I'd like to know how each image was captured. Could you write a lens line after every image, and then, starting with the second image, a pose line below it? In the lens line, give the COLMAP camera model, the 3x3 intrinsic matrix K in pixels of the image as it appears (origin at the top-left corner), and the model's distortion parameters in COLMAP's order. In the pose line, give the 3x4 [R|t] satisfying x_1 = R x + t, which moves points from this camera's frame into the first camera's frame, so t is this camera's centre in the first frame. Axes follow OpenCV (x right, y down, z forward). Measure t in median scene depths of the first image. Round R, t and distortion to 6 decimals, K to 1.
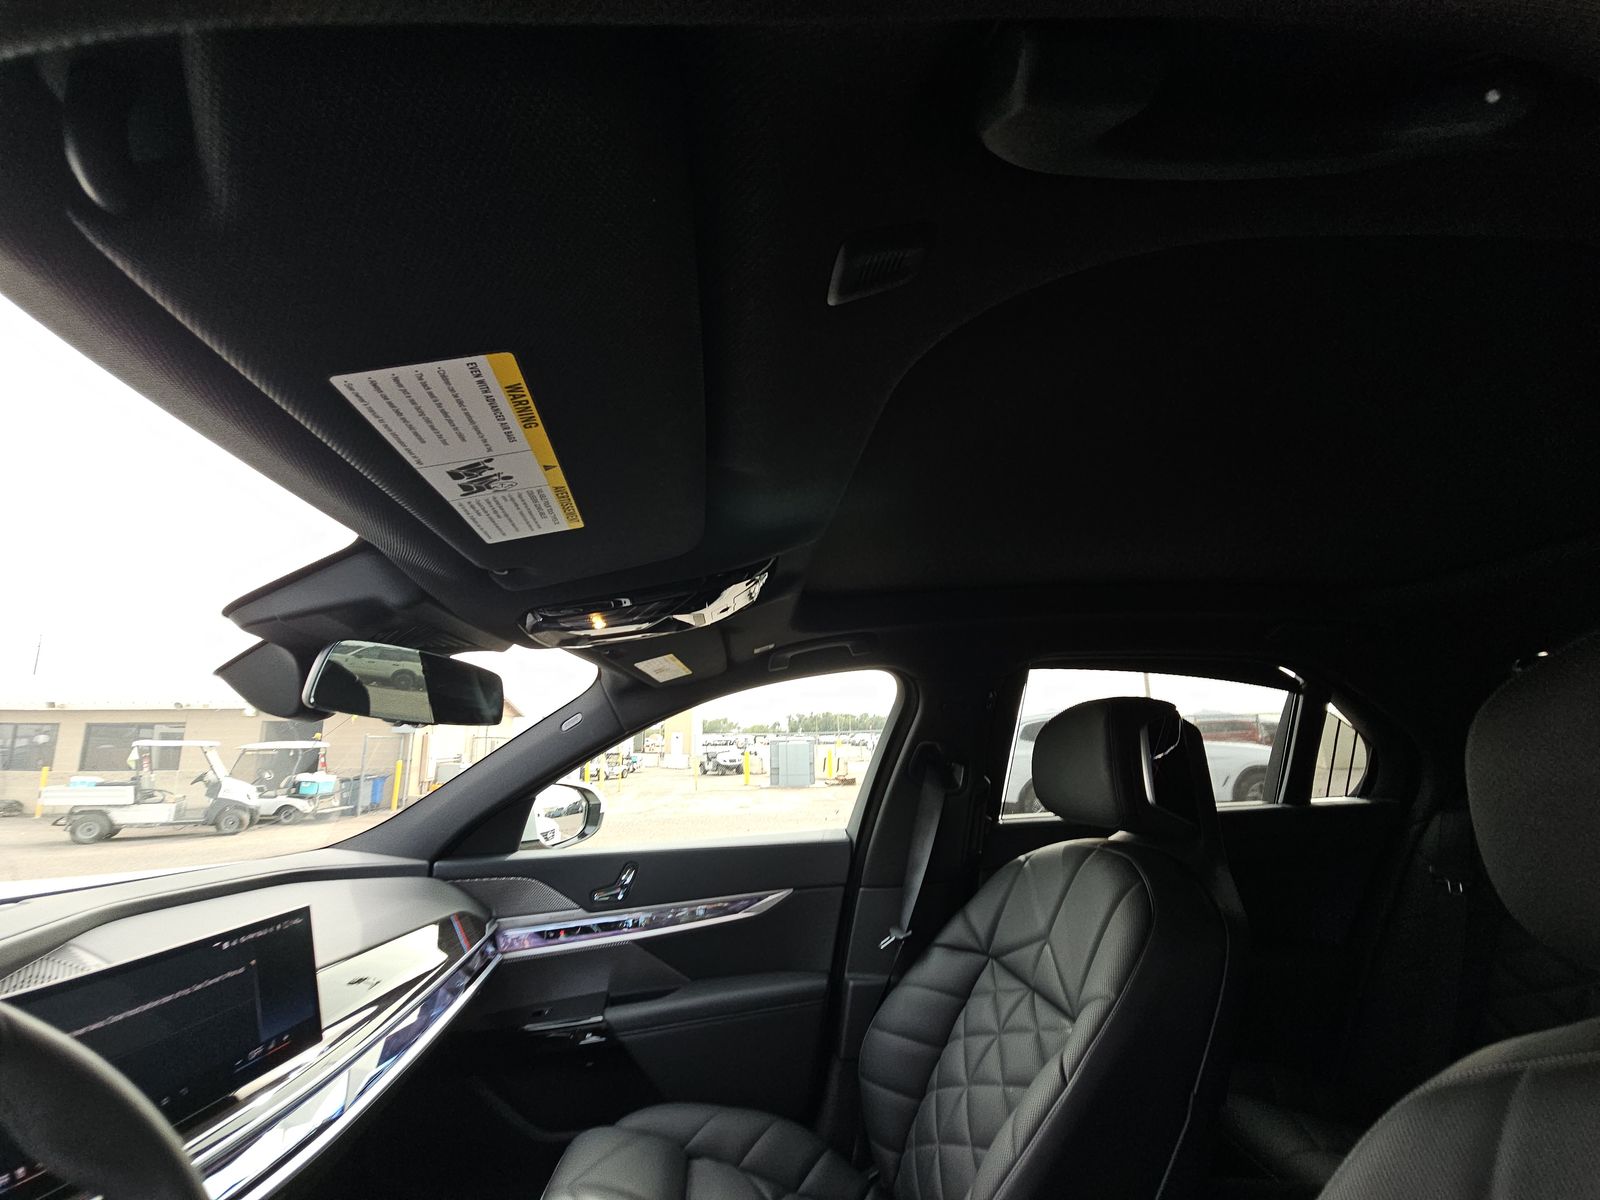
lens RADIAL K [[645.9, 0, 796.2], [0, 645.9, 610.1], [0, 0, 1]] dist [0.024448, -0.015495]
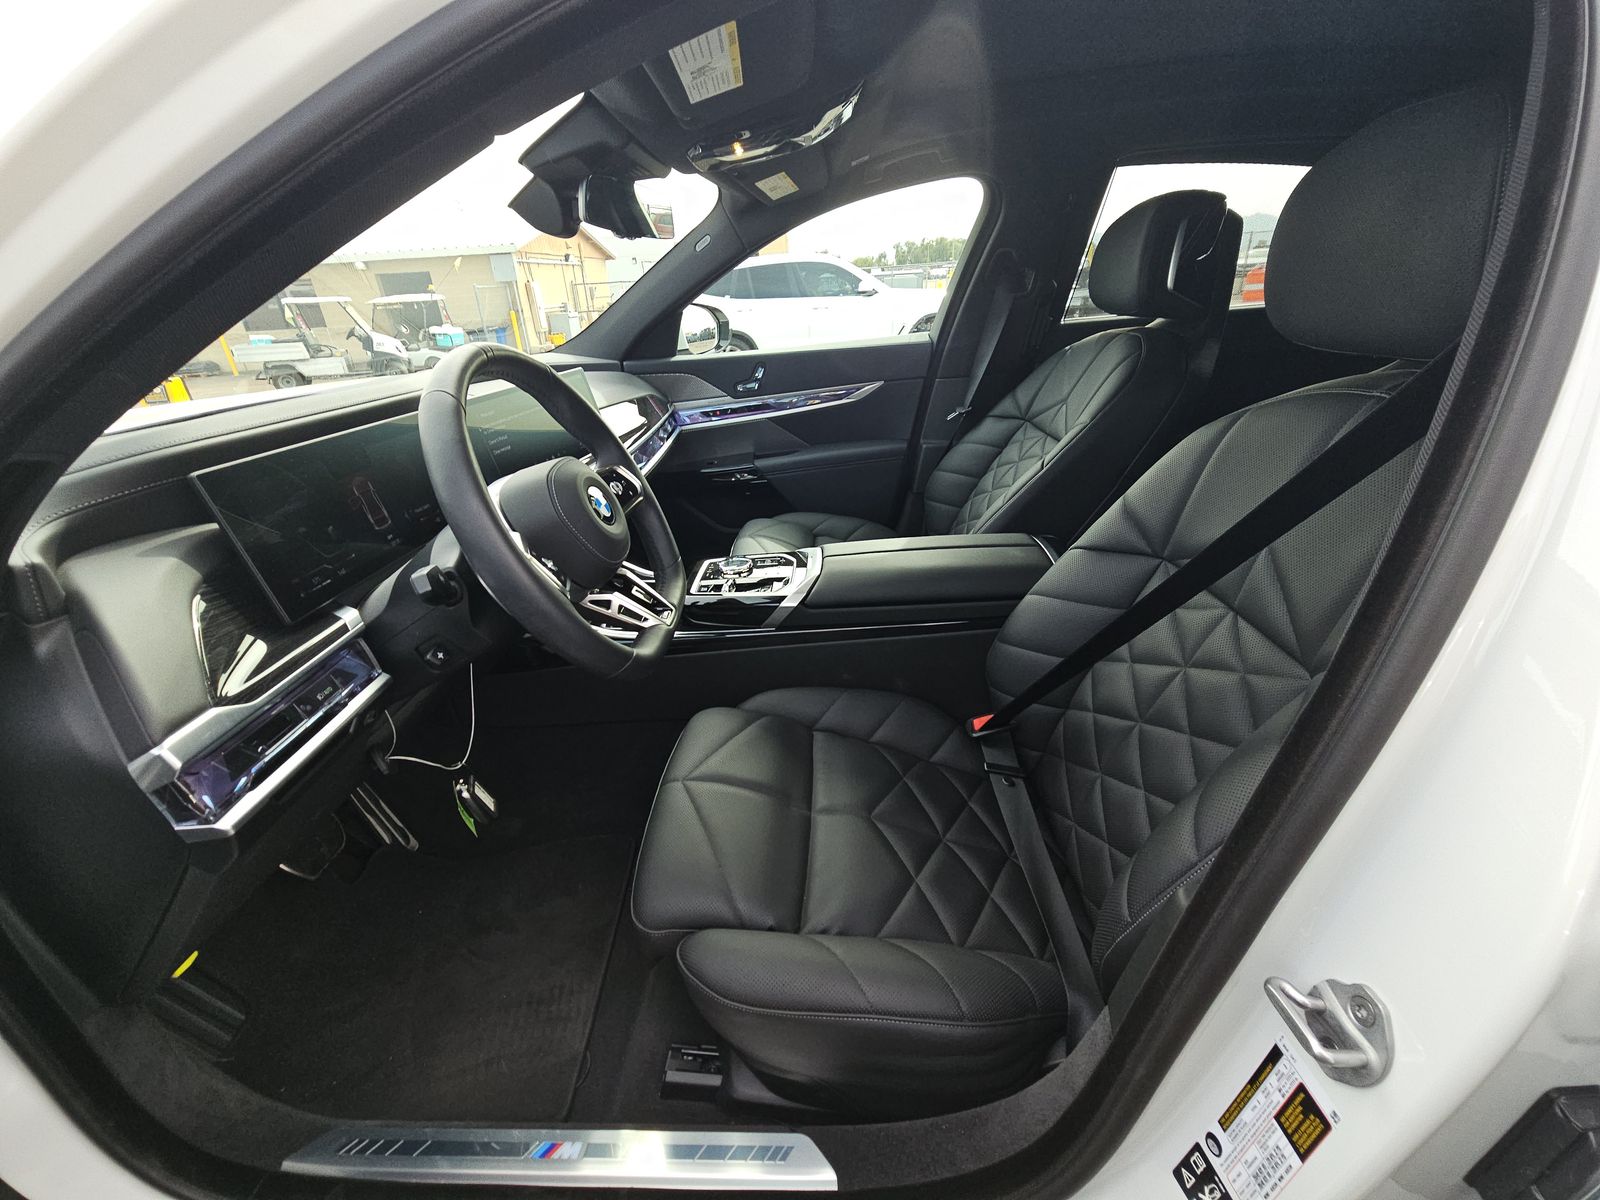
lens RADIAL K [[653.0, 0, 793.2], [0, 653.0, 605.1], [0, 0, 1]] dist [0.021036, -0.017097]
pose [[0.987692, 0.036176, -0.152169, 0.031991], [0.064511, 0.792060, 0.607025, -0.025633], [0.142487, -0.609370, 0.779978, -0.332341]]
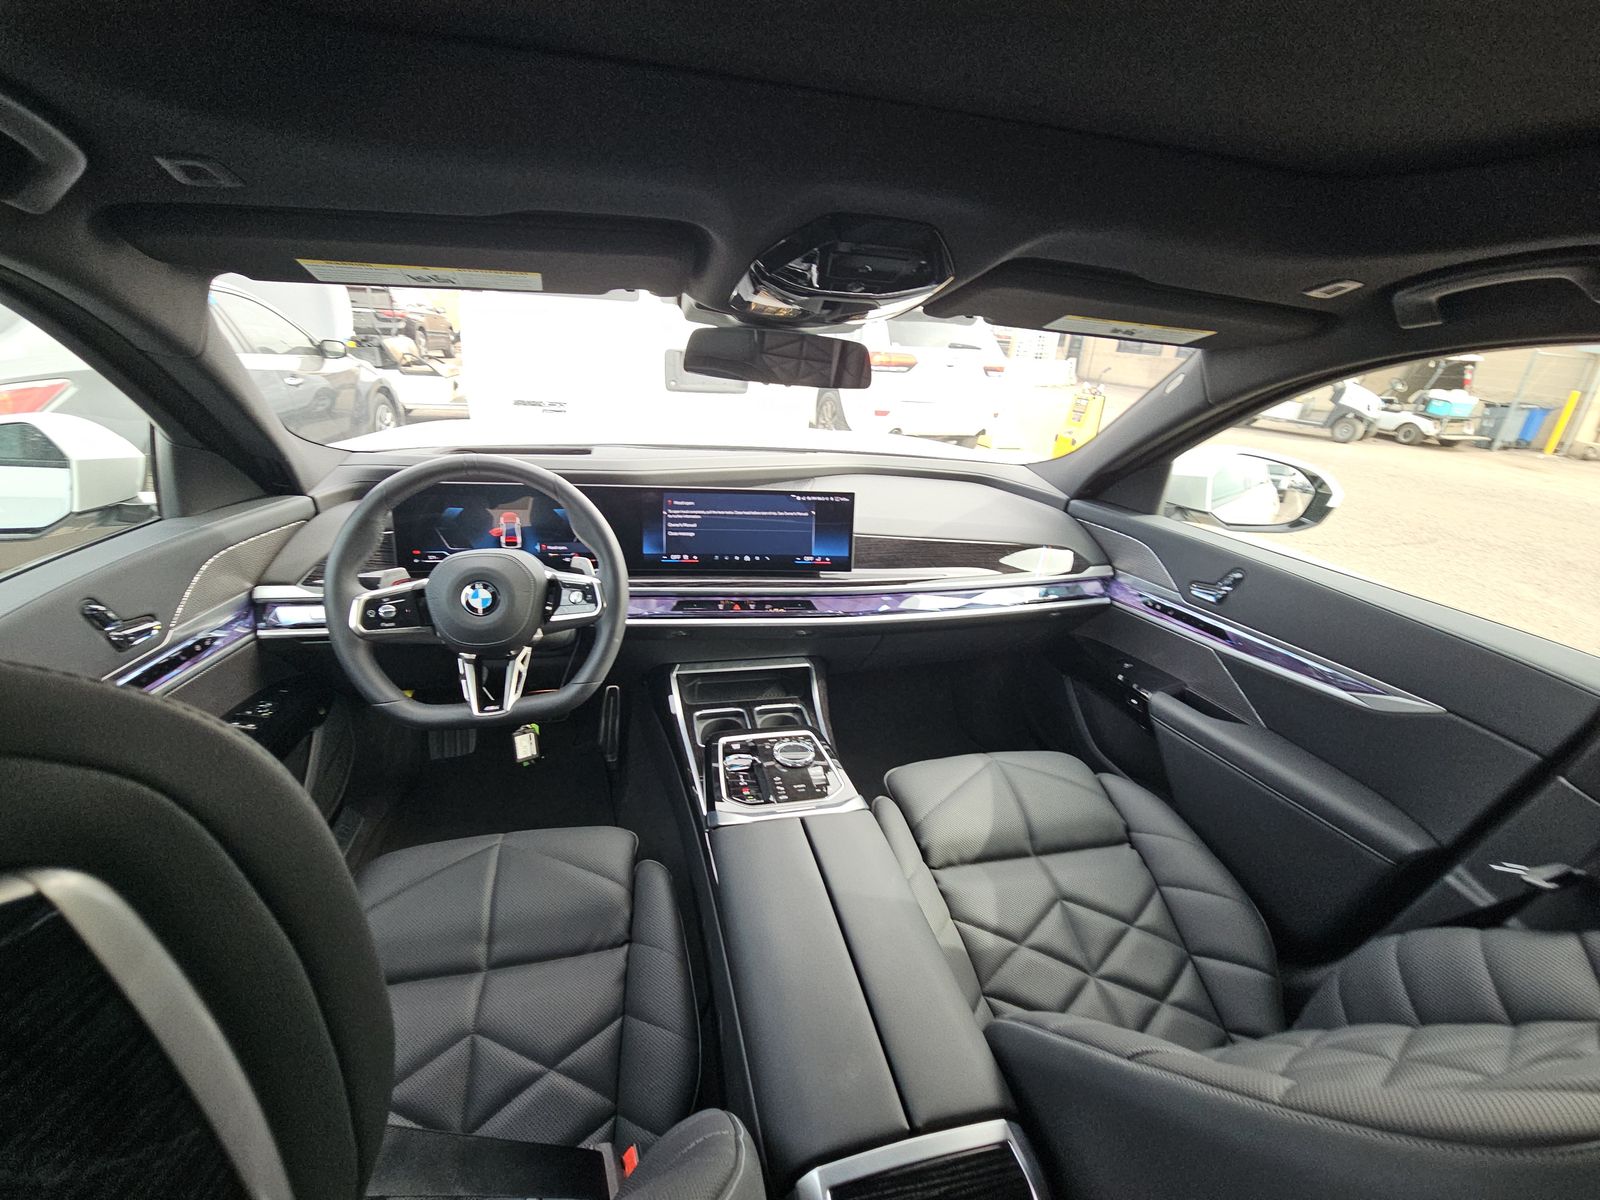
lens RADIAL K [[653.0, 0, 793.2], [0, 653.0, 605.1], [0, 0, 1]] dist [0.021036, -0.017097]
pose [[0.138915, 0.419025, -0.897285, 0.428216], [0.141293, 0.888414, 0.436757, -0.009041], [0.980173, -0.187453, 0.064209, 0.395002]]
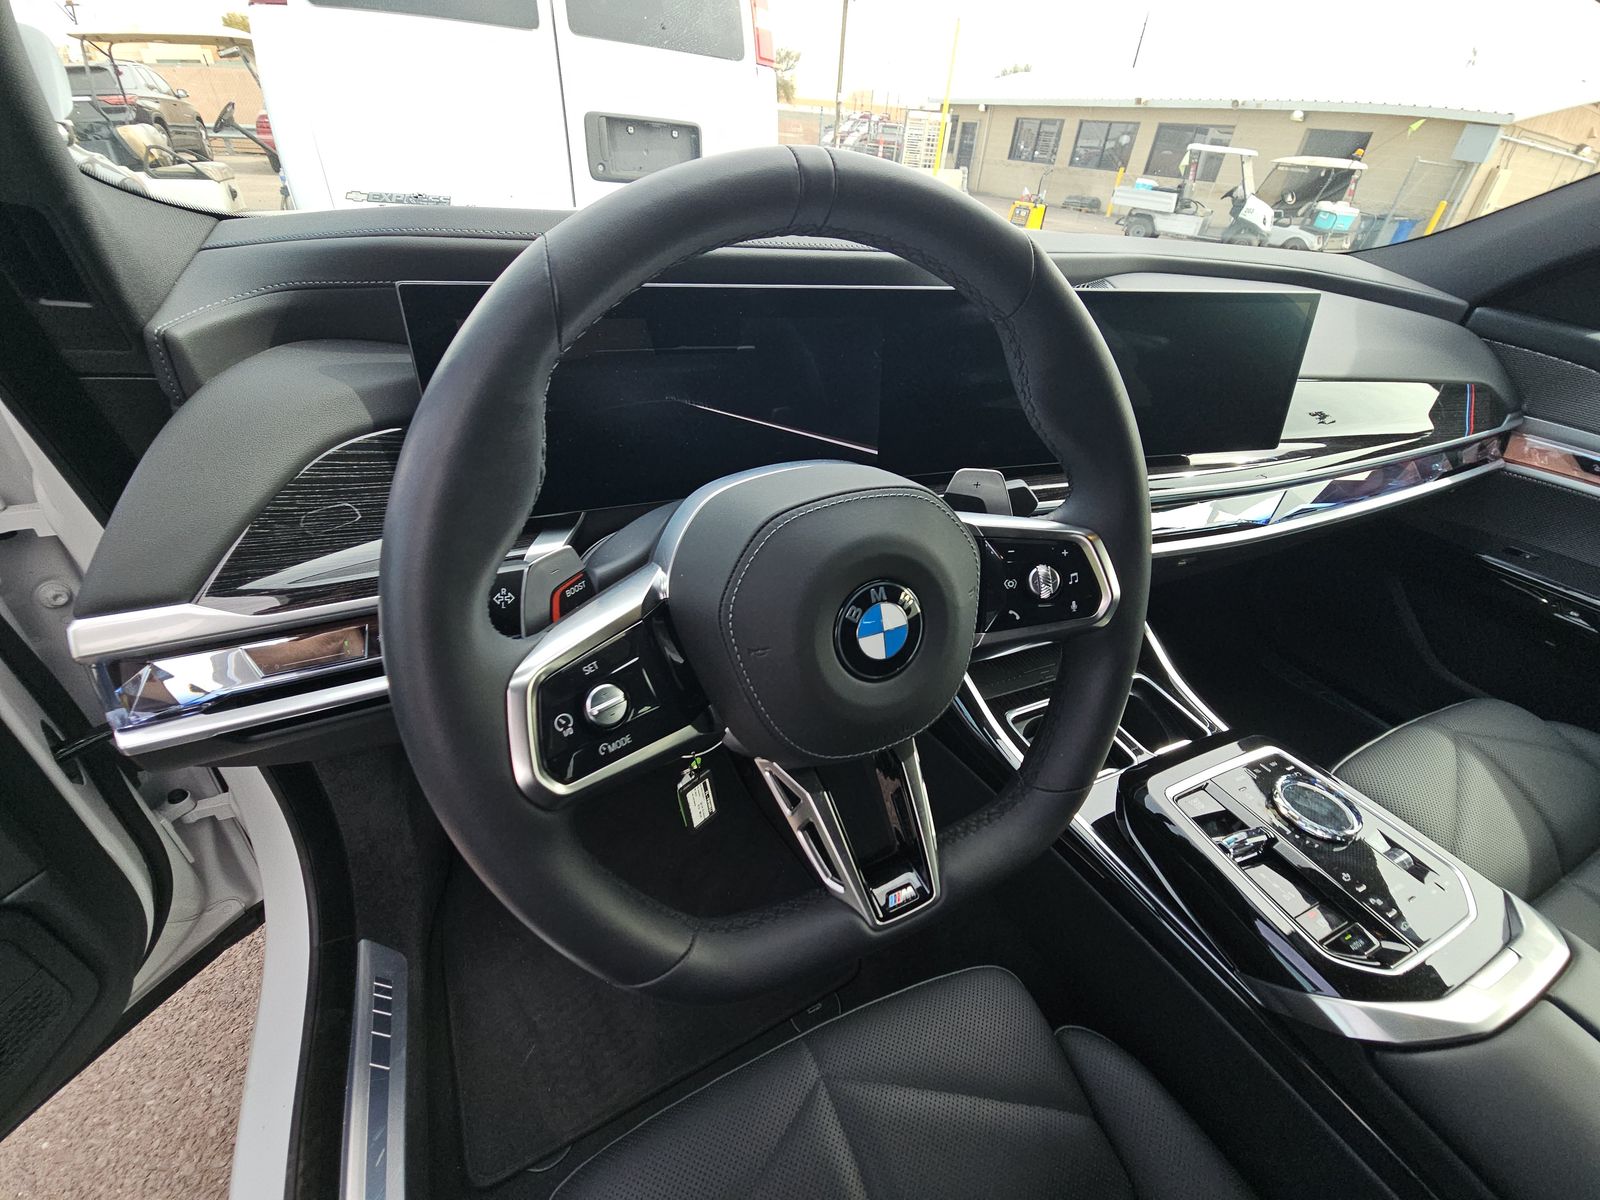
lens RADIAL K [[645.9, 0, 796.2], [0, 645.9, 610.1], [0, 0, 1]] dist [0.024448, -0.015495]
pose [[0.322730, 0.592239, -0.738308, -0.065701], [0.115143, 0.749687, 0.651698, 0.079123], [0.939461, -0.295333, 0.173754, 0.066214]]
